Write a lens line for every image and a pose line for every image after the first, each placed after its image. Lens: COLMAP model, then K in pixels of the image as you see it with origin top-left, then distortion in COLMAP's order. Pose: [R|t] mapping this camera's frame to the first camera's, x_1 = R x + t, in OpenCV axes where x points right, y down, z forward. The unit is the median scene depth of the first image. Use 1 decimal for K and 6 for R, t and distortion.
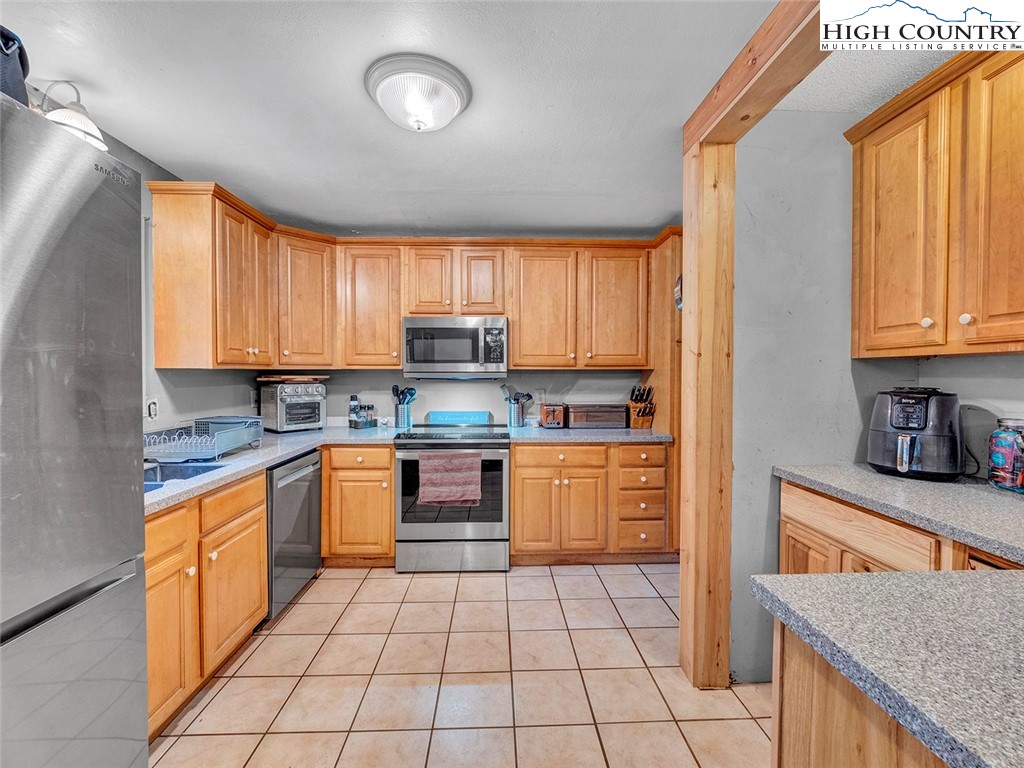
lens RADIAL K [[430.9, 0, 509.6], [0, 430.9, 382.3], [0, 0, 1]] dist [-0.016425, 0.004718]
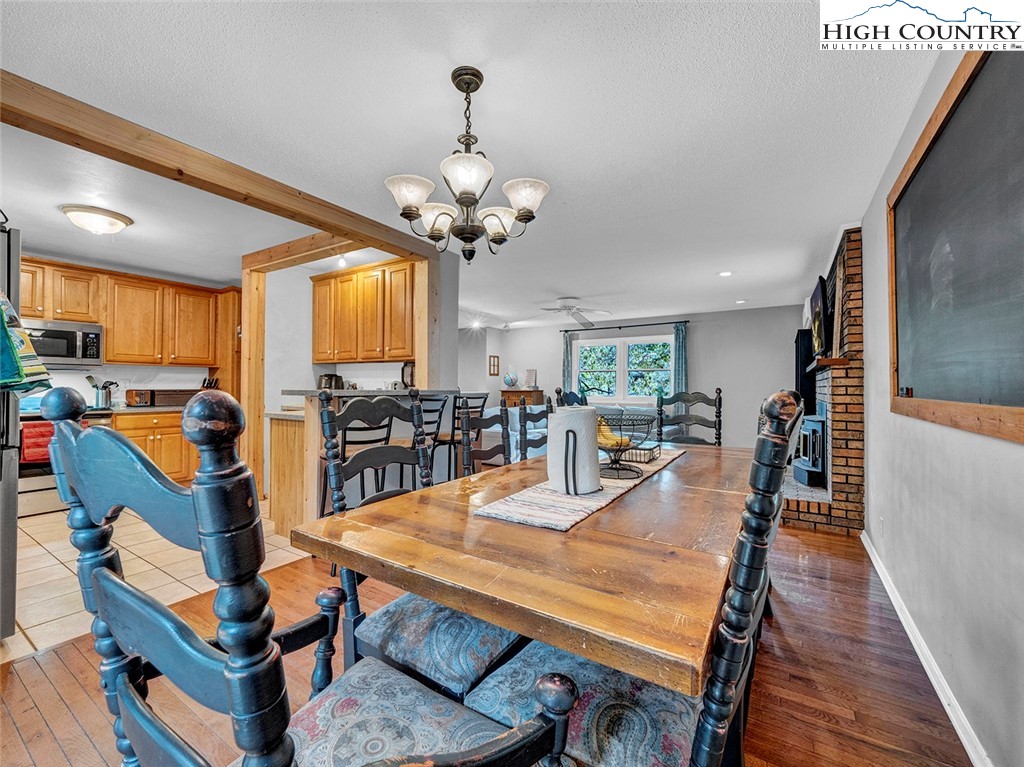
lens RADIAL K [[430.9, 0, 509.6], [0, 430.9, 381.8], [0, 0, 1]] dist [-0.016425, 0.004718]
pose [[0.569404, 0.008901, 0.822010, -0.415814], [0.010100, 0.999790, -0.017823, 0.071752], [-0.821996, 0.018451, 0.569194, -0.924071]]
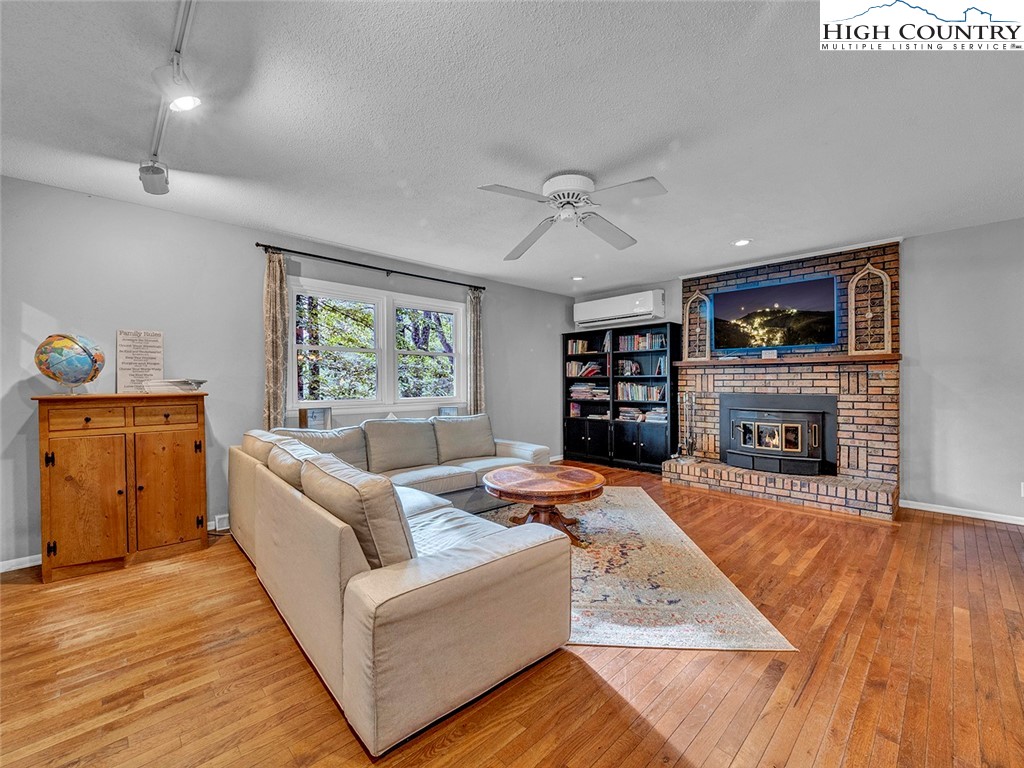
lens RADIAL K [[430.9, 0, 509.6], [0, 430.9, 382.3], [0, 0, 1]] dist [-0.016425, 0.004718]
pose [[-0.659738, -0.002670, 0.751491, 0.873007], [0.012368, 0.999820, 0.014410, 0.048732], [-0.751394, 0.018801, -0.659586, 0.764640]]
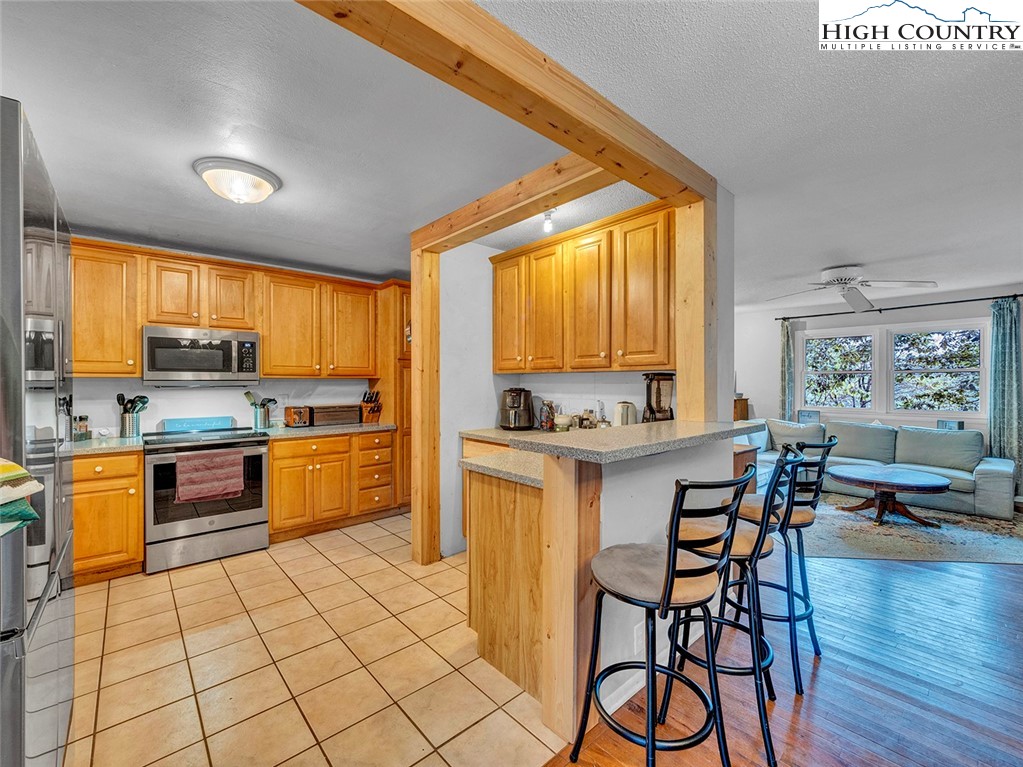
lens RADIAL K [[433.7, 0, 511.5], [0, 433.7, 383.5], [0, 0, 1]] dist [-0.001442, -0.000249]
pose [[0.767076, -0.004071, 0.641543, -0.250733], [0.012910, 0.999875, -0.009091, 0.004804], [-0.641426, 0.015256, 0.767033, -0.354636]]
